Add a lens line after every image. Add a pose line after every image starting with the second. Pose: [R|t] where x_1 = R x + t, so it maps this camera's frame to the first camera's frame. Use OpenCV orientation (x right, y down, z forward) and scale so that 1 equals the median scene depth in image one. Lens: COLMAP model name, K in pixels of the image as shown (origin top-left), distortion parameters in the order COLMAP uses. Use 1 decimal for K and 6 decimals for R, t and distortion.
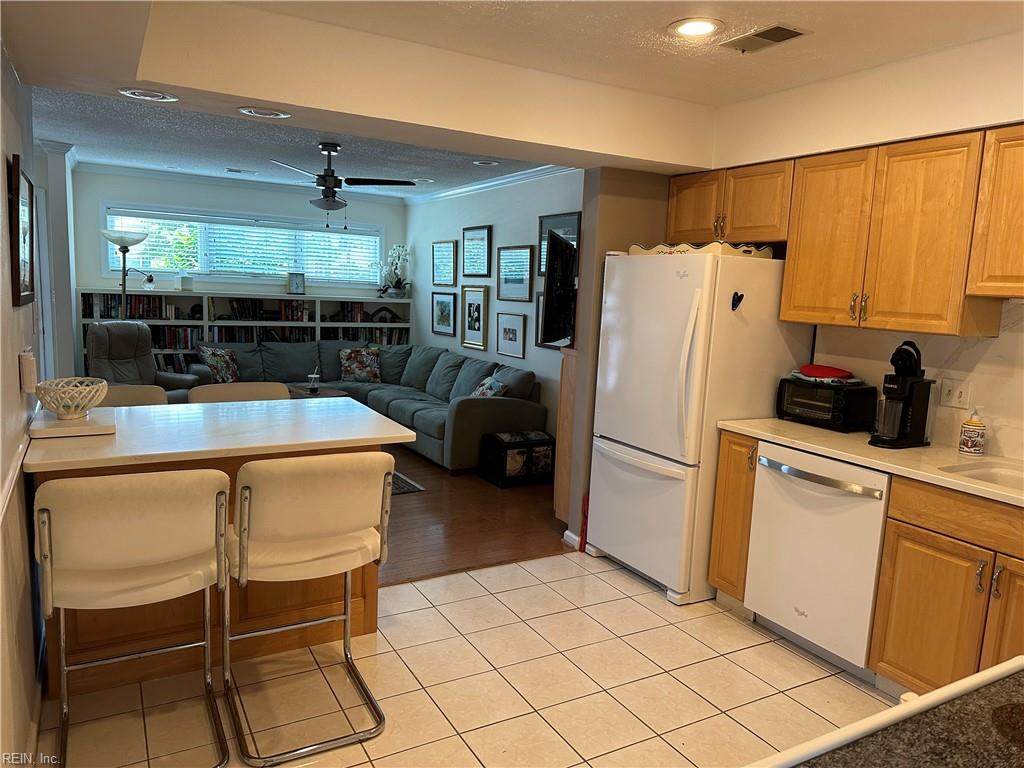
lens RADIAL K [[717.9, 0, 512.6], [0, 717.9, 389.0], [0, 0, 1]] dist [0.053323, -0.001521]
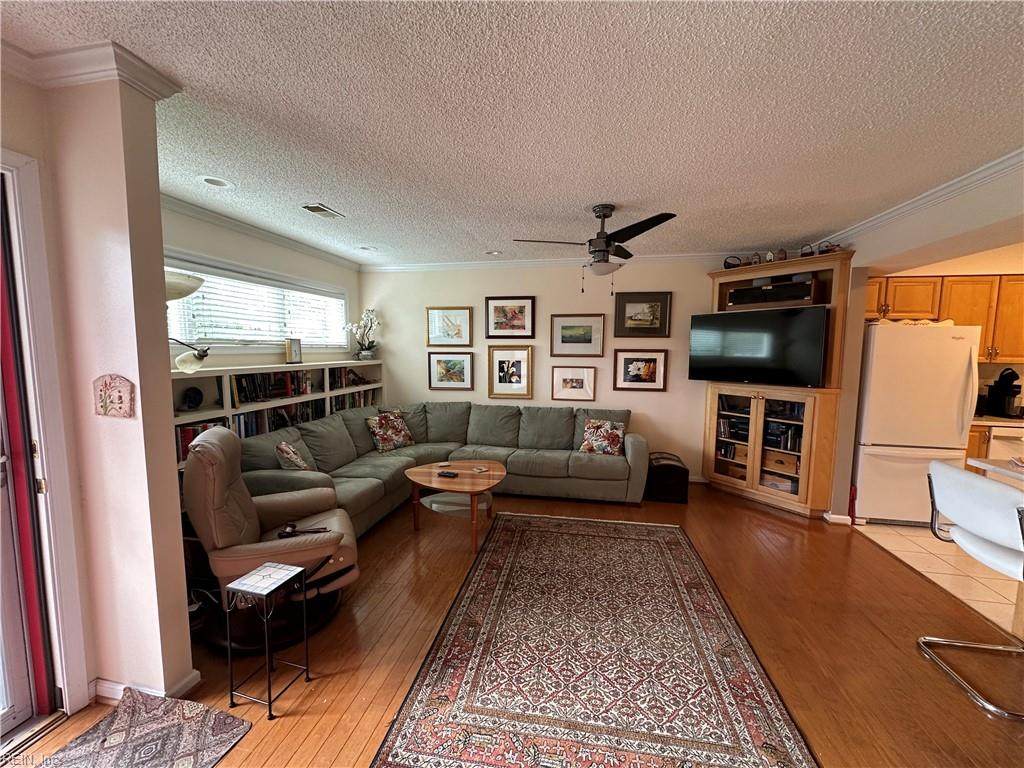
lens RADIAL K [[411.4, 0, 508.1], [0, 411.4, 383.6], [0, 0, 1]] dist [-0.007977, -0.000073]
pose [[0.655600, -0.102188, 0.748162, -0.519778], [0.124567, 0.991862, 0.026317, -0.091652], [-0.744763, 0.075943, 0.662994, 0.508764]]
